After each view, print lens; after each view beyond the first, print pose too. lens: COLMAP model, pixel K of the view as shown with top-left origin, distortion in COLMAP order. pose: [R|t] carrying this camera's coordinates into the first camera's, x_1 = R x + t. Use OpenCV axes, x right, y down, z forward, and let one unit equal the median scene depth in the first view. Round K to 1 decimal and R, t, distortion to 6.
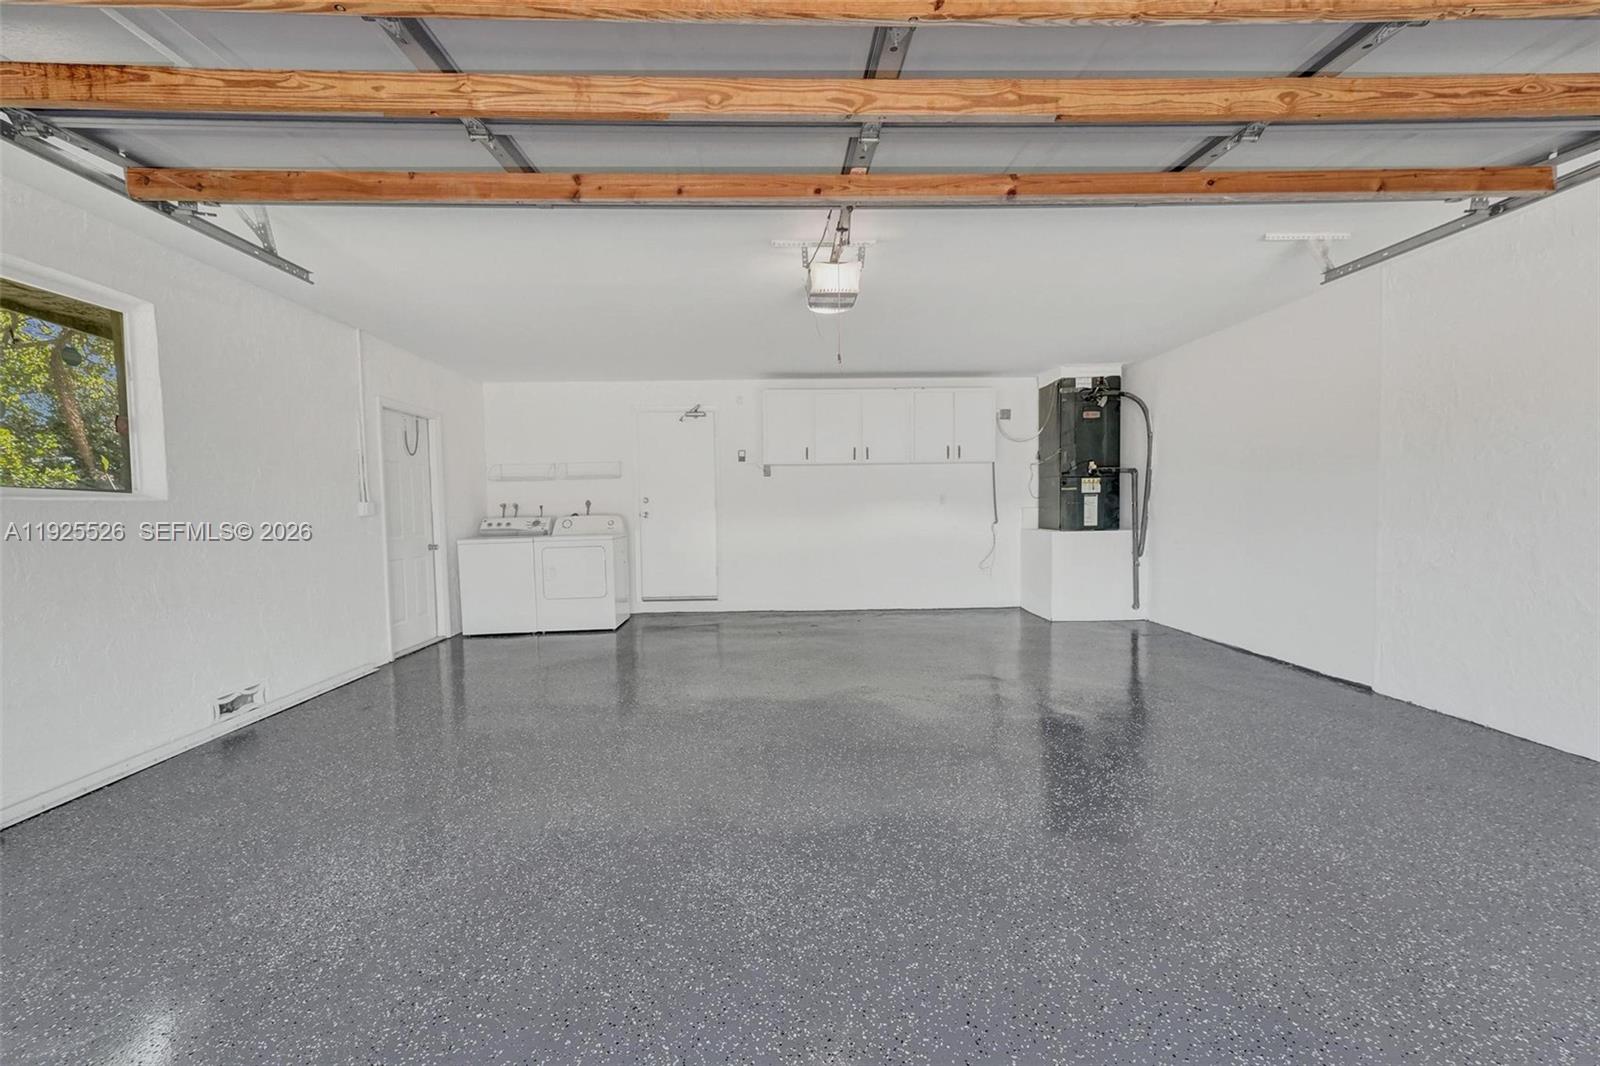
lens RADIAL K [[652.6, 0, 799.9], [0, 652.6, 531.3], [0, 0, 1]] dist [0.016313, 0.000256]
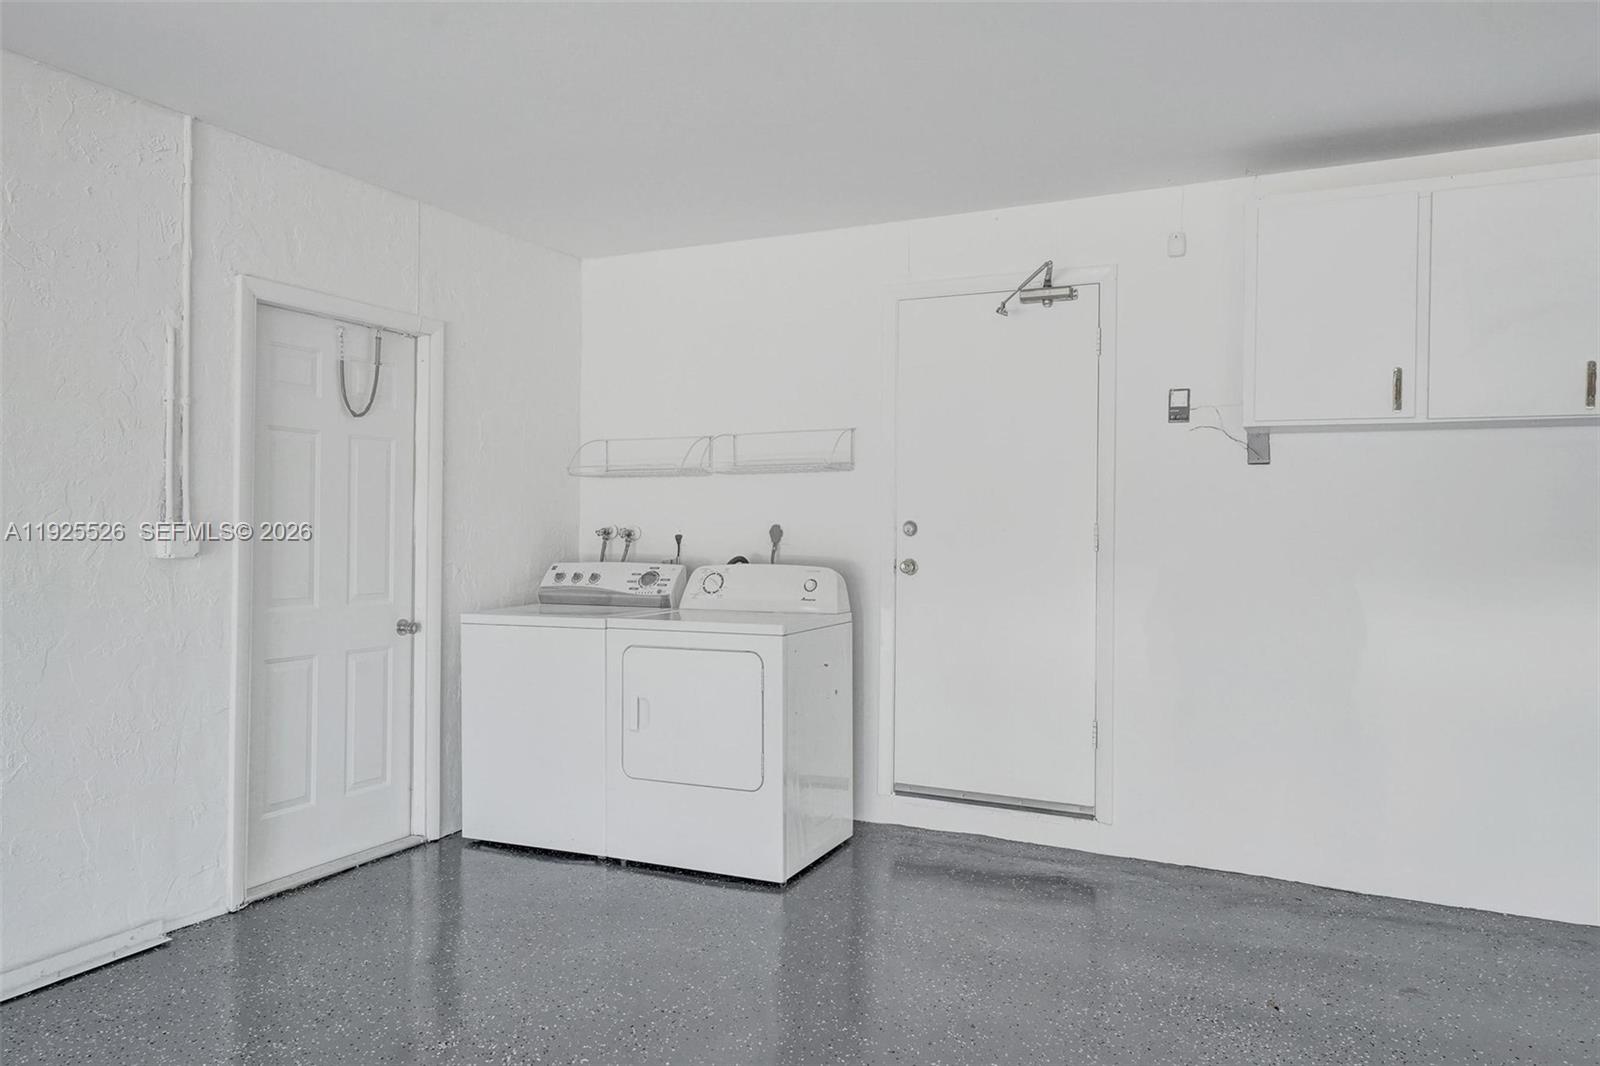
lens RADIAL K [[1105.1, 0, 782.3], [0, 1105.1, 511.6], [0, 0, 1]] dist [0.006565, 0.002514]
pose [[0.878726, 0.016944, -0.477025, 0.006475], [-0.040570, 0.998405, -0.039269, -0.030131], [0.475599, 0.053859, 0.878012, 0.418013]]
